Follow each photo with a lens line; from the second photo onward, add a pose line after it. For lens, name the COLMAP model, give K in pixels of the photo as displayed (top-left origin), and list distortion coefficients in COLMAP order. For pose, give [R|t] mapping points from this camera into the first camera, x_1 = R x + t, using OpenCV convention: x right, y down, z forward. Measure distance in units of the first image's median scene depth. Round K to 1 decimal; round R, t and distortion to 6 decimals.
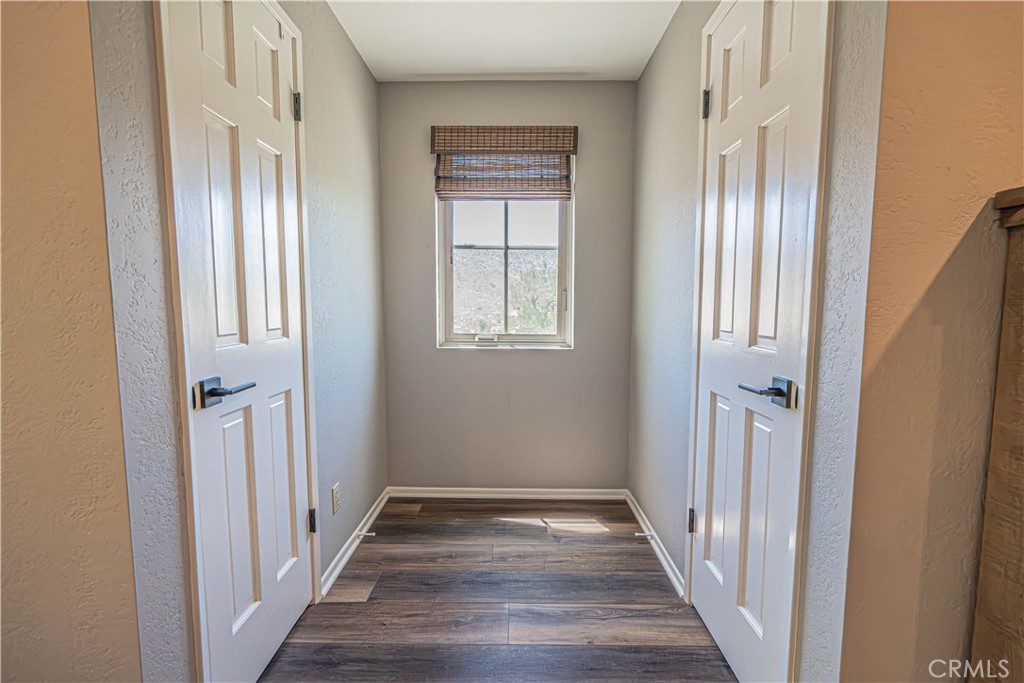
lens RADIAL K [[481.9, 0, 507.9], [0, 481.9, 346.3], [0, 0, 1]] dist [-0.001392, 0.000060]
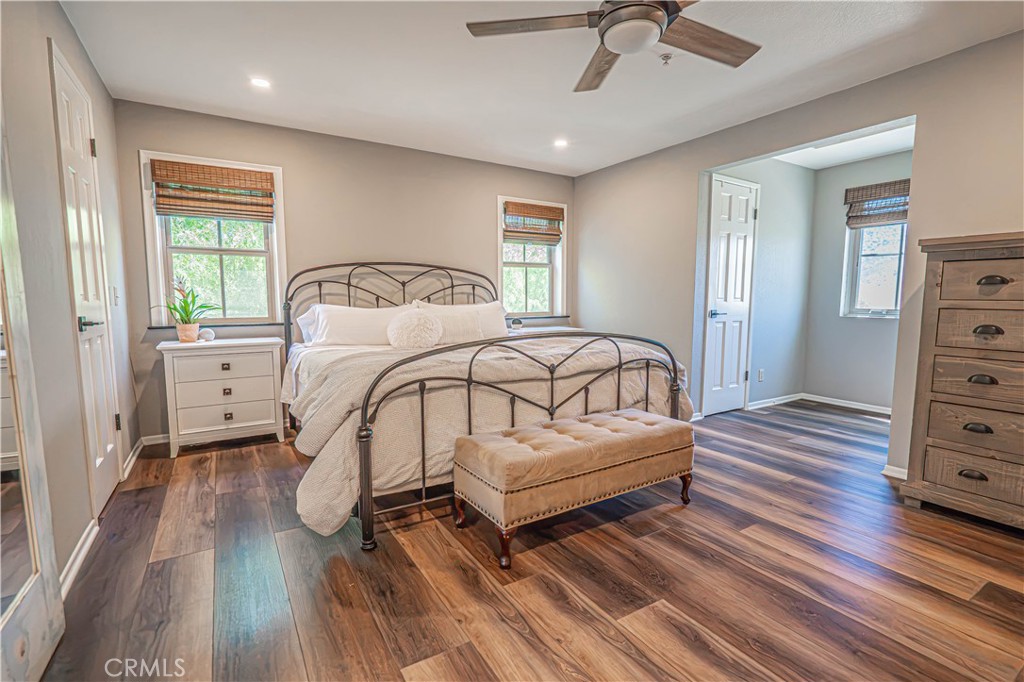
lens RADIAL K [[458.4, 0, 509.2], [0, 458.4, 344.9], [0, 0, 1]] dist [-0.001574, 0.000057]
pose [[0.541710, 0.088909, -0.835850, 0.996269], [-0.077443, 0.995440, 0.055694, 0.180583], [0.836990, 0.034561, 0.546125, -1.482426]]
